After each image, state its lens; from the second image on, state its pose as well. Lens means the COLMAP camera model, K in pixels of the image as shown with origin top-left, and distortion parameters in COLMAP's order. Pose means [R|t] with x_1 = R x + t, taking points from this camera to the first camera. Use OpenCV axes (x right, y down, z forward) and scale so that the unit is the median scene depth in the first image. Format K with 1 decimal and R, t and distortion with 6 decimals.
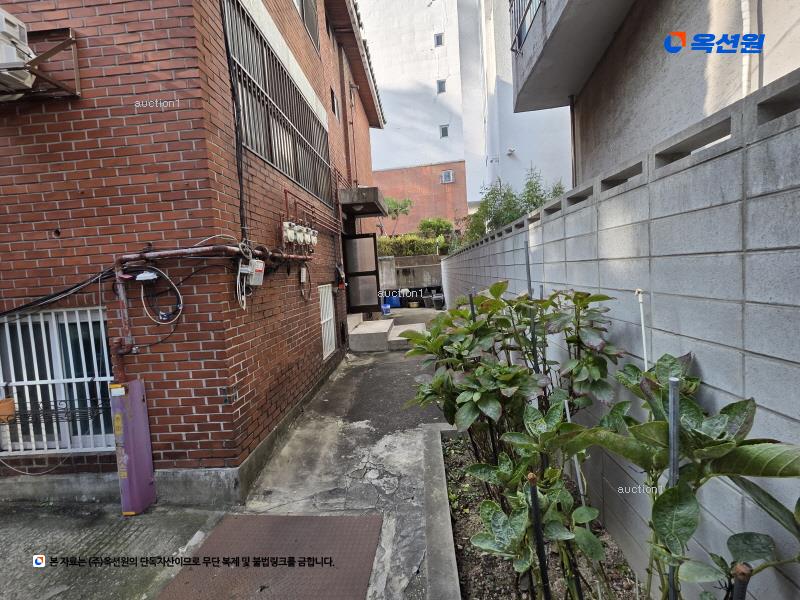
lens RADIAL K [[378.9, 0, 401.2], [0, 378.9, 295.8], [0, 0, 1]] dist [0.001299, 0.000759]
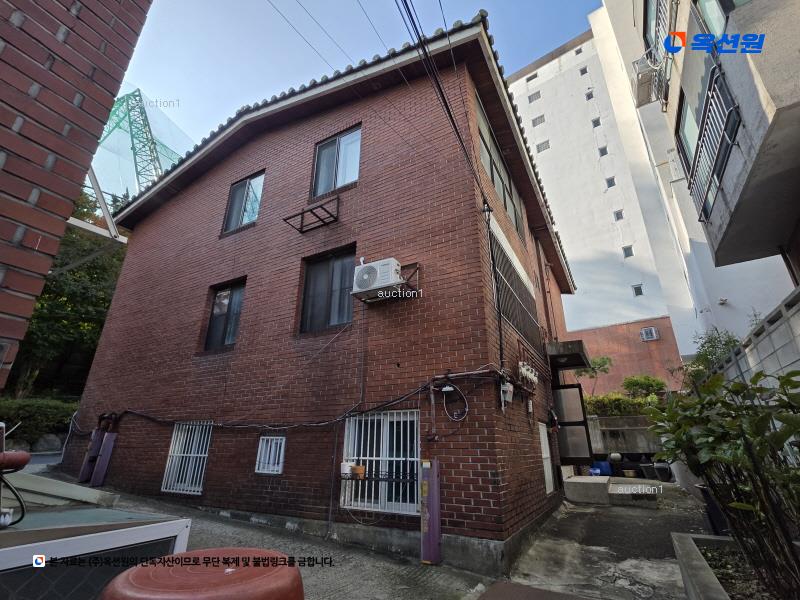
lens RADIAL K [[378.9, 0, 398.0], [0, 378.9, 298.7], [0, 0, 1]] dist [0.001299, 0.000759]
pose [[0.893228, -0.098953, -0.438580, -0.083998], [-0.090855, 0.915629, -0.391624, 0.189589], [0.440329, 0.389656, 0.808875, -0.425149]]
